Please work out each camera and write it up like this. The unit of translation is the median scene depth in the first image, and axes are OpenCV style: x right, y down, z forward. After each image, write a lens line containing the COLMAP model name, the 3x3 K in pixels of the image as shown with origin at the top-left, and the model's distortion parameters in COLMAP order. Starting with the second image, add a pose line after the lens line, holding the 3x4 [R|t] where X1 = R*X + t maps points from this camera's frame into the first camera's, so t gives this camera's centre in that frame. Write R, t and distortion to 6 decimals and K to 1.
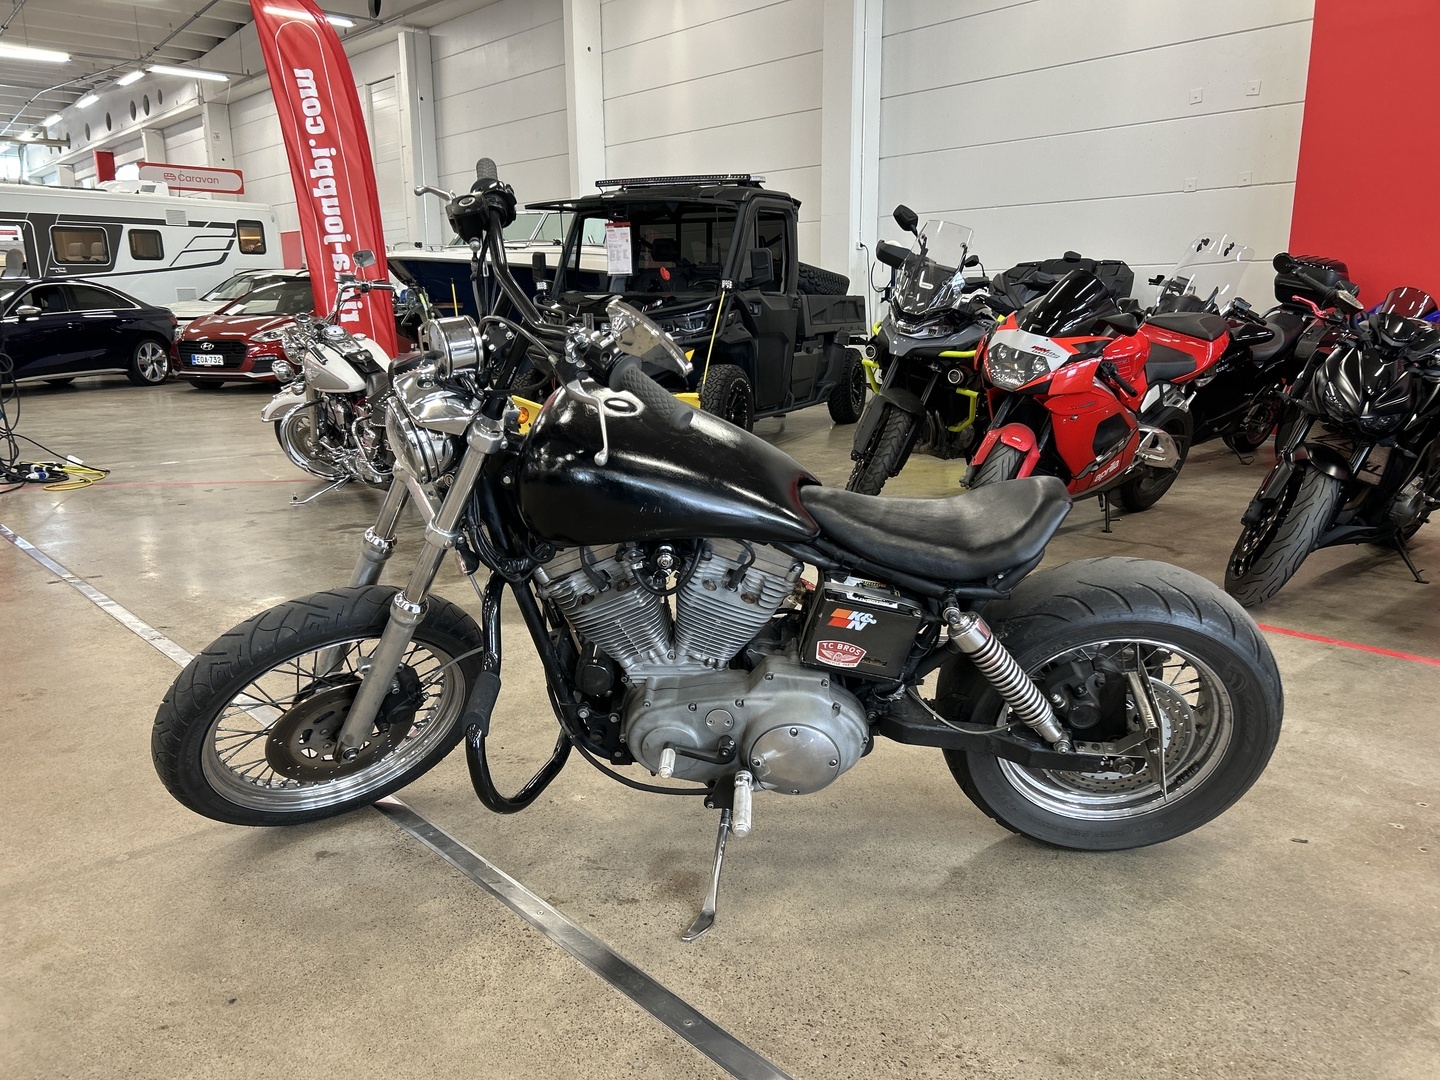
lens RADIAL K [[1080.2, 0, 720.0], [0, 1080.2, 540.0], [0, 0, 1]] dist [0.005212, -0.007621]
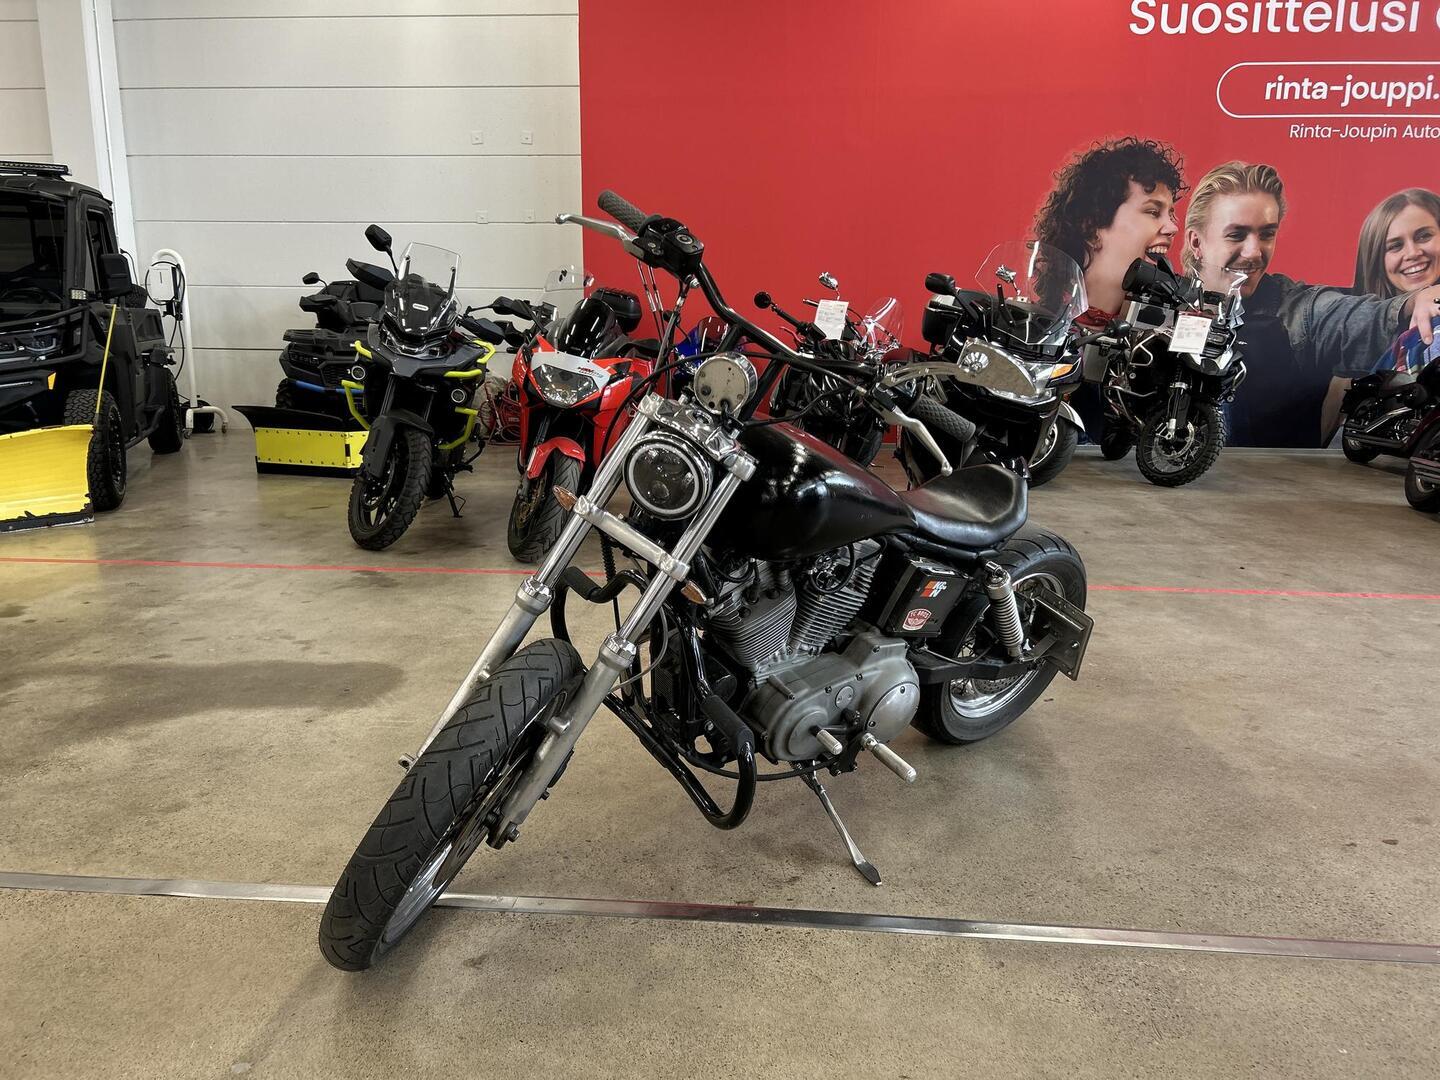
lens RADIAL K [[1075.5, 0, 720.0], [0, 1075.5, 540.0], [0, 0, 1]] dist [0.003396, -0.004064]
pose [[0.729078, -0.119645, 0.673892, -0.291986], [0.127752, 0.991088, 0.037746, -0.020725], [-0.672402, 0.058571, 0.737865, 0.077382]]
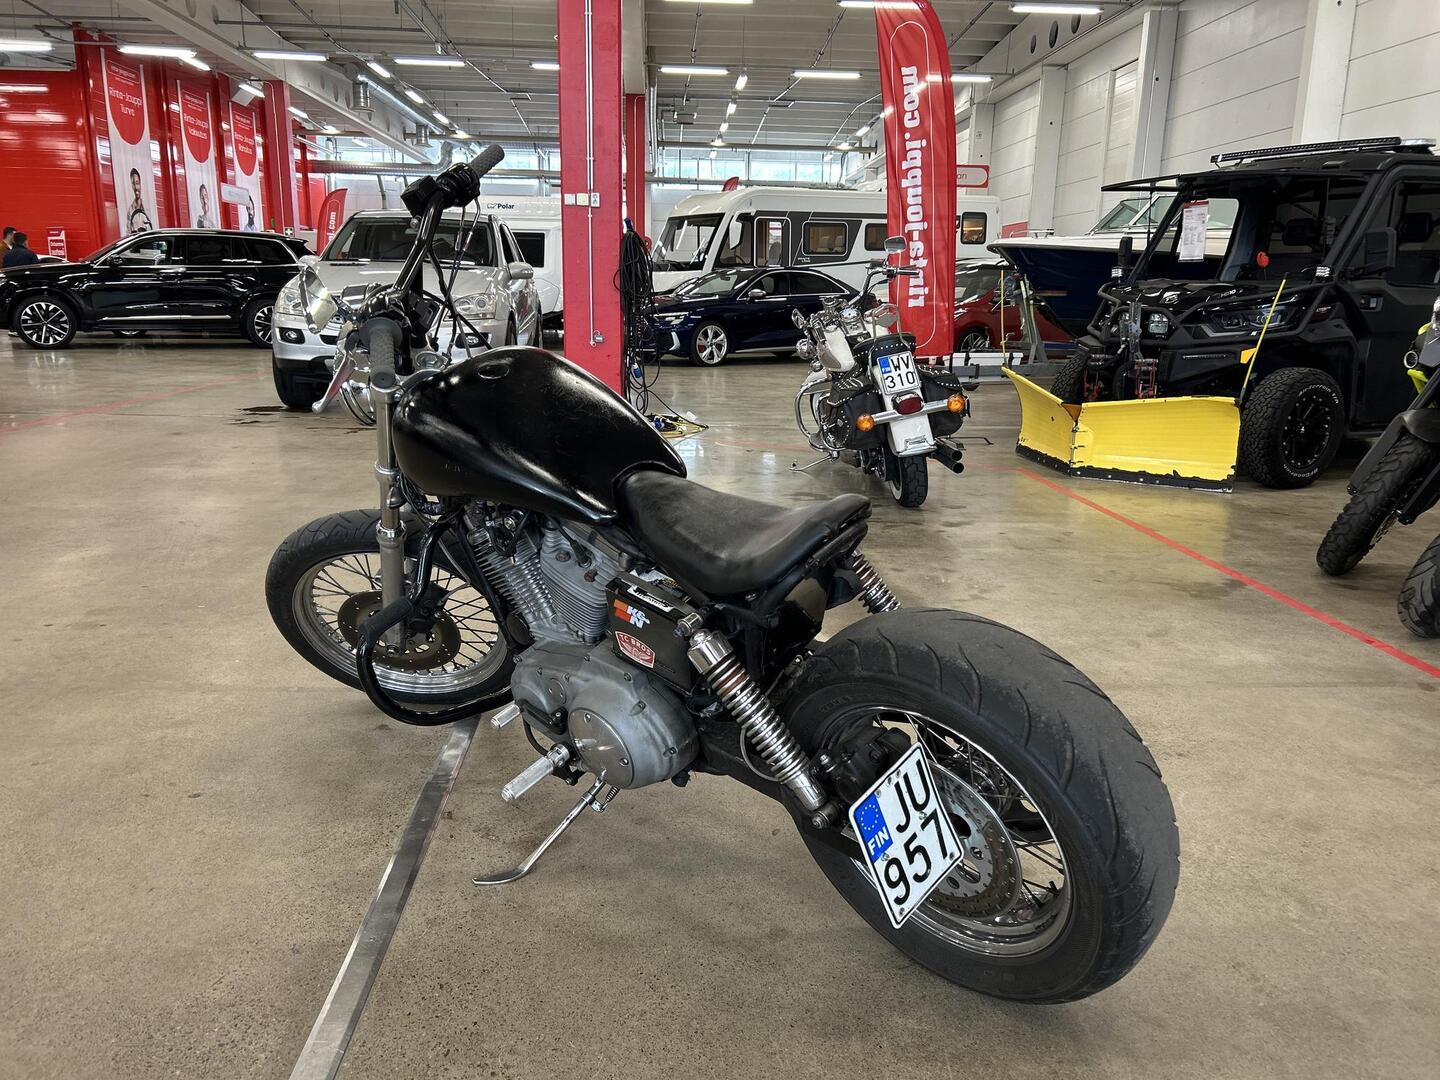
lens RADIAL K [[1075.5, 0, 720.0], [0, 1075.5, 540.0], [0, 0, 1]] dist [0.003396, -0.004064]
pose [[0.781162, 0.154810, -0.604831, 0.239786], [-0.148921, 0.987009, 0.060293, -0.019021], [0.606307, 0.042973, 0.794068, 0.096587]]
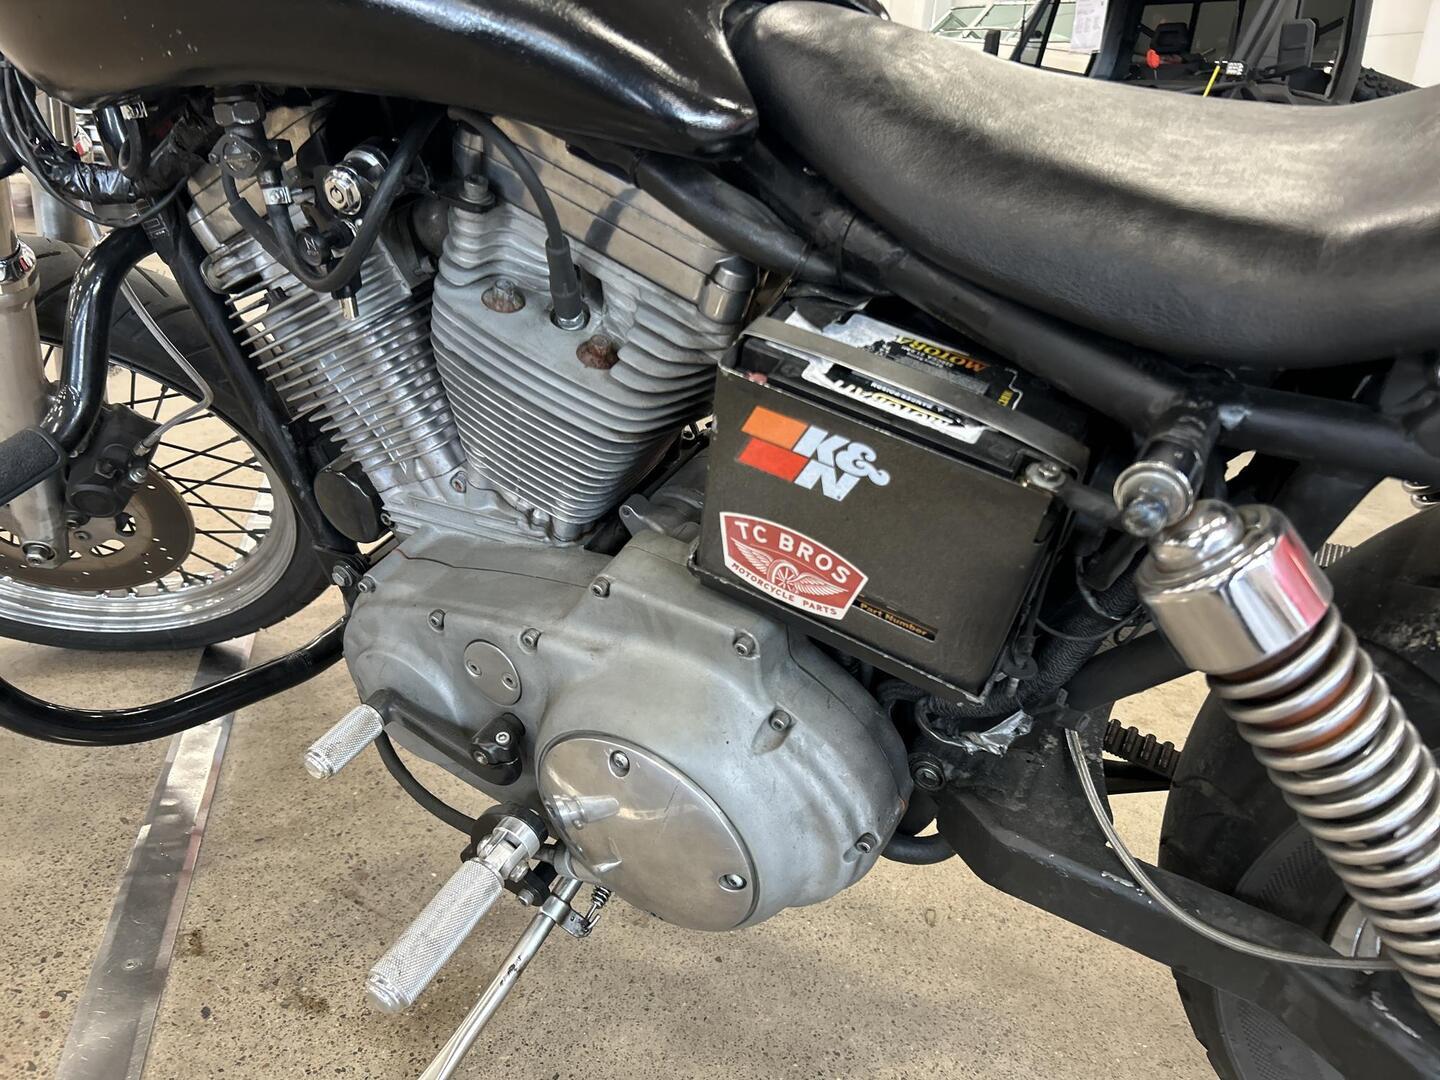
lens RADIAL K [[1089.9, 0, 700.5], [0, 1089.9, 551.1], [0, 0, 1]] dist [0.002149, -0.000600]
pose [[0.889718, 0.211452, -0.404586, 0.070608], [-0.158093, 0.974134, 0.161459, 0.018191], [0.428262, -0.079691, 0.900134, 0.234951]]
